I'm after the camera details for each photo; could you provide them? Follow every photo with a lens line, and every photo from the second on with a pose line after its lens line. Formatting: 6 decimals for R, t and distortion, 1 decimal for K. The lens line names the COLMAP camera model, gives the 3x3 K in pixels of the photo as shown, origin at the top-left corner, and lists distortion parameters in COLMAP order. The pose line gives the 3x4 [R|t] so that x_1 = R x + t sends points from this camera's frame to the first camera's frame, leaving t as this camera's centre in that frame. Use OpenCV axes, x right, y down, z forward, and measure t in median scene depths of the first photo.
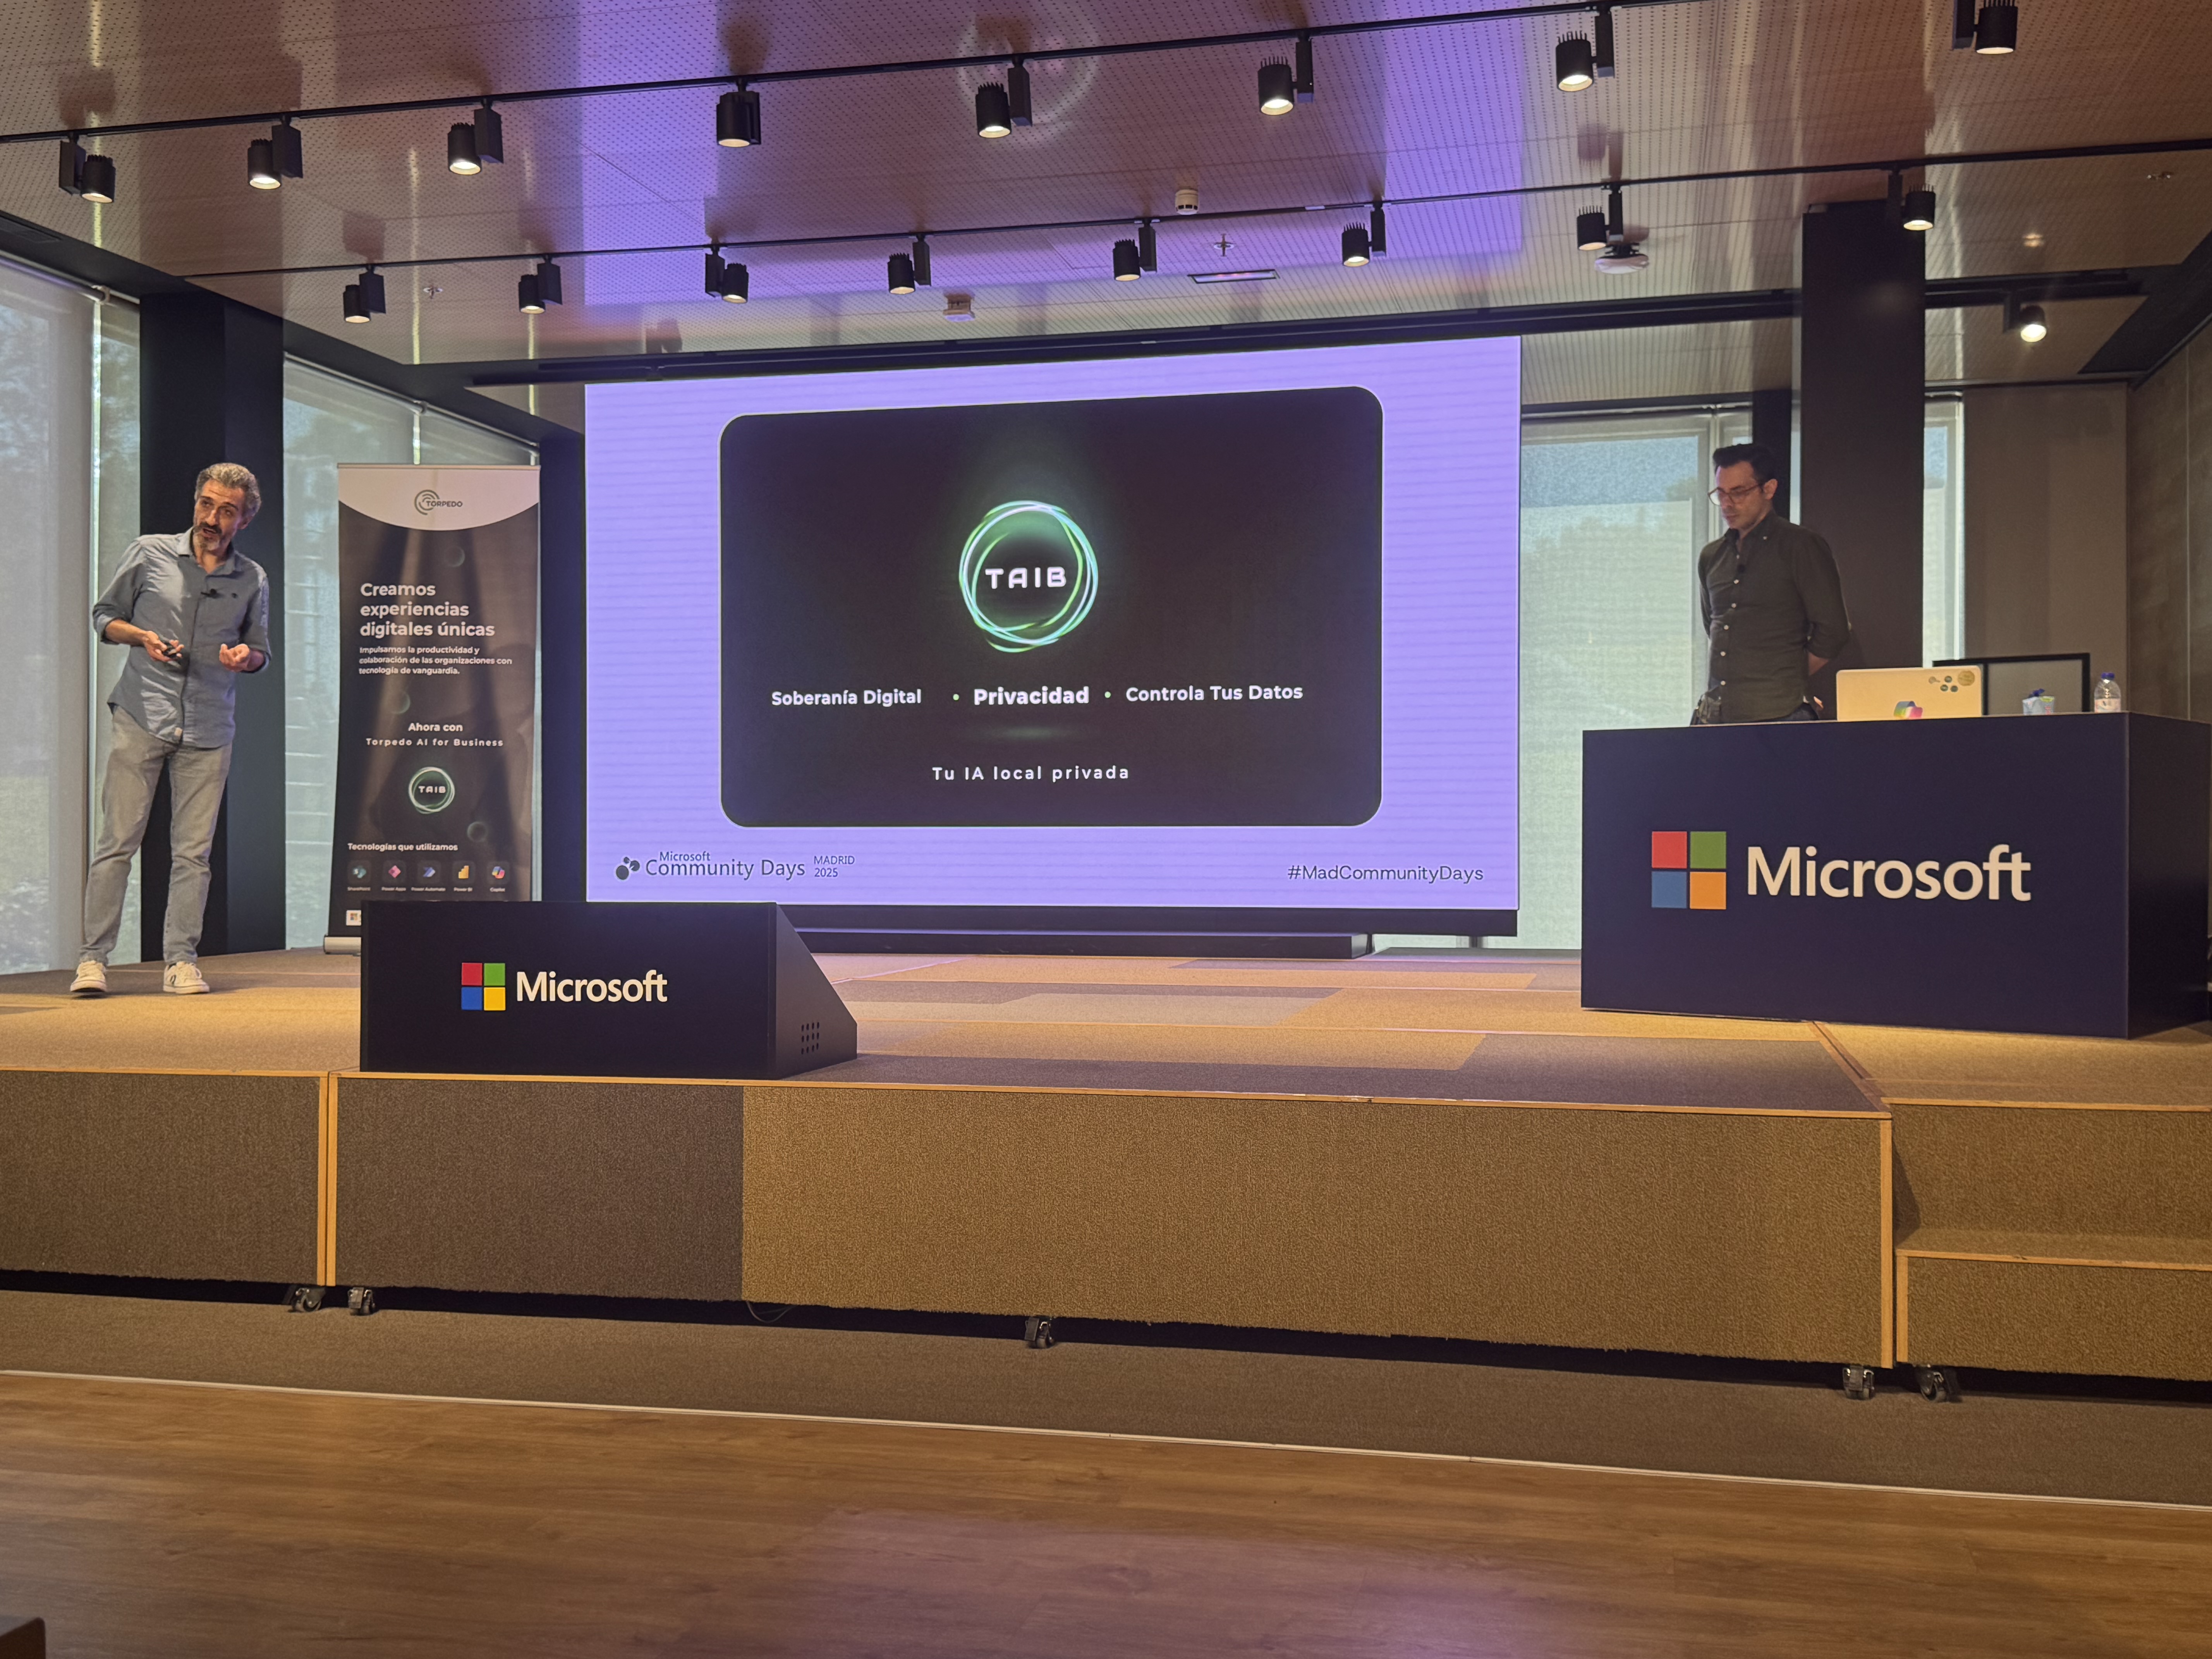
lens RADIAL K [[2211.2, 0, 1115.4], [0, 2211.2, 827.7], [0, 0, 1]] dist [0.200838, -0.544759]
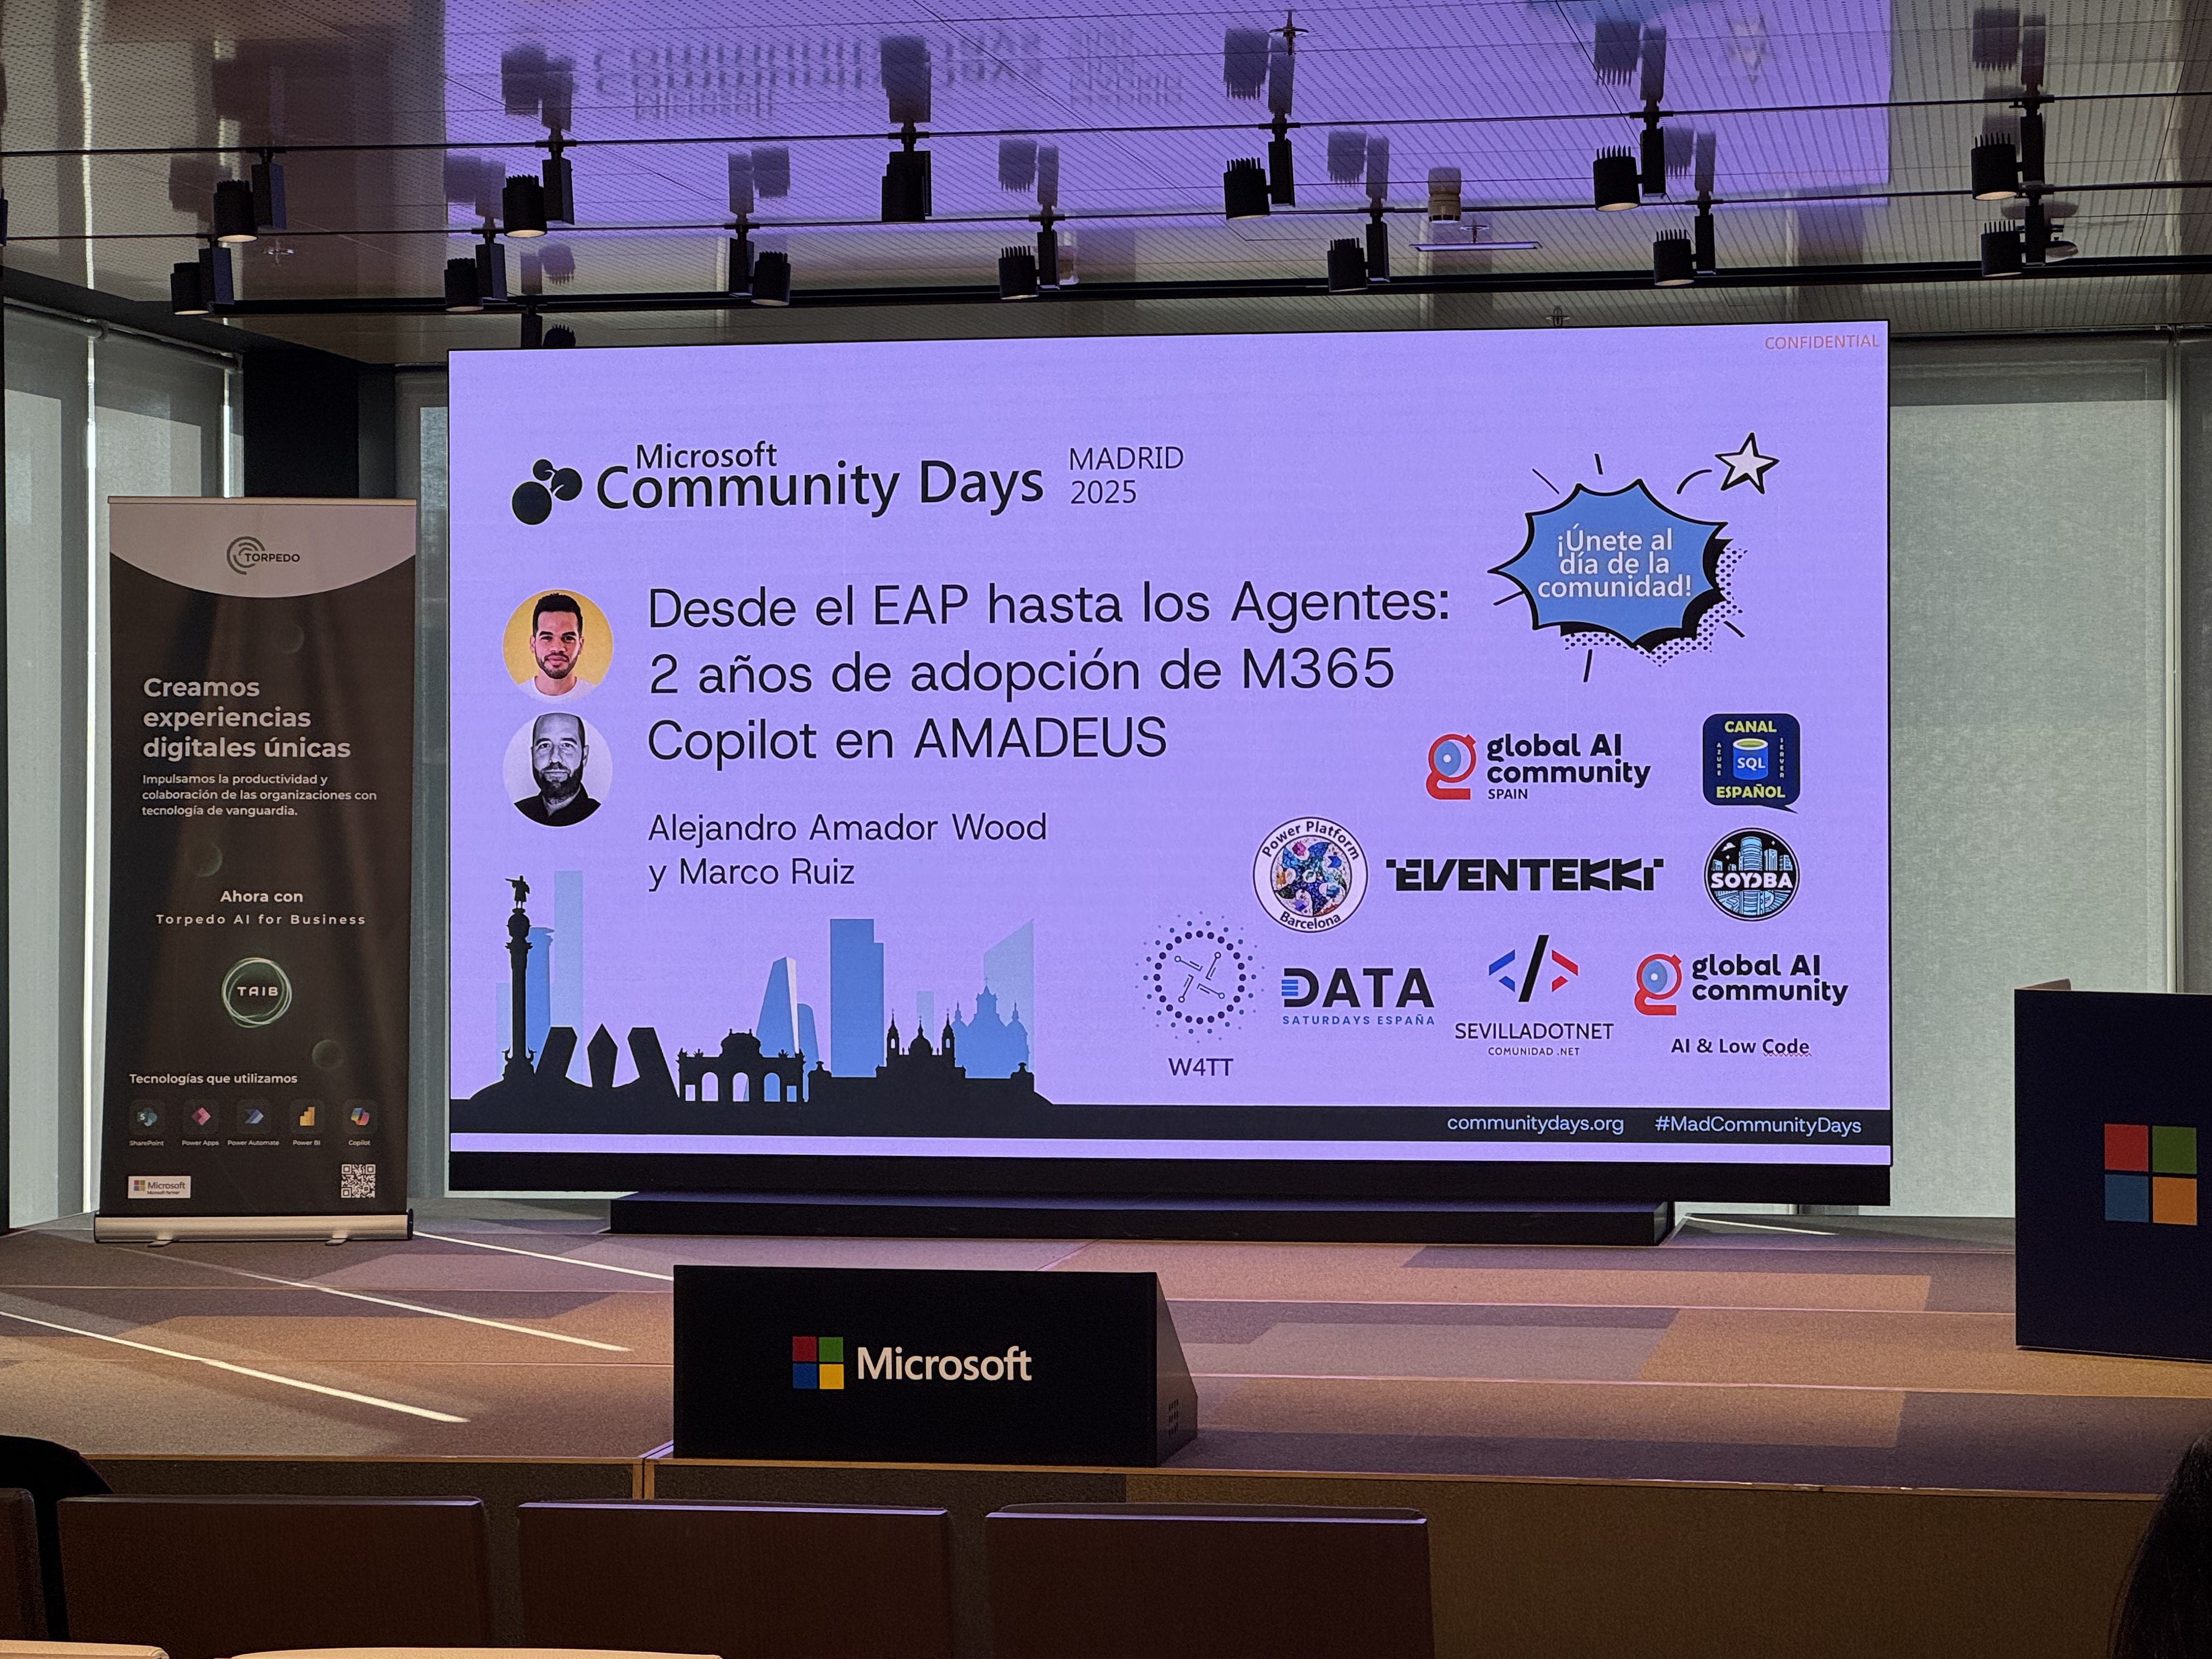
lens RADIAL K [[5068.7, 0, 1104.9], [0, 5068.7, 785.9], [0, 0, 1]] dist [0.221611, 0.510464]
pose [[0.998339, -0.002582, 0.057562, -0.141605], [0.002281, 0.999983, 0.005291, -0.084908], [-0.057575, -0.005151, 0.998328, -0.515884]]
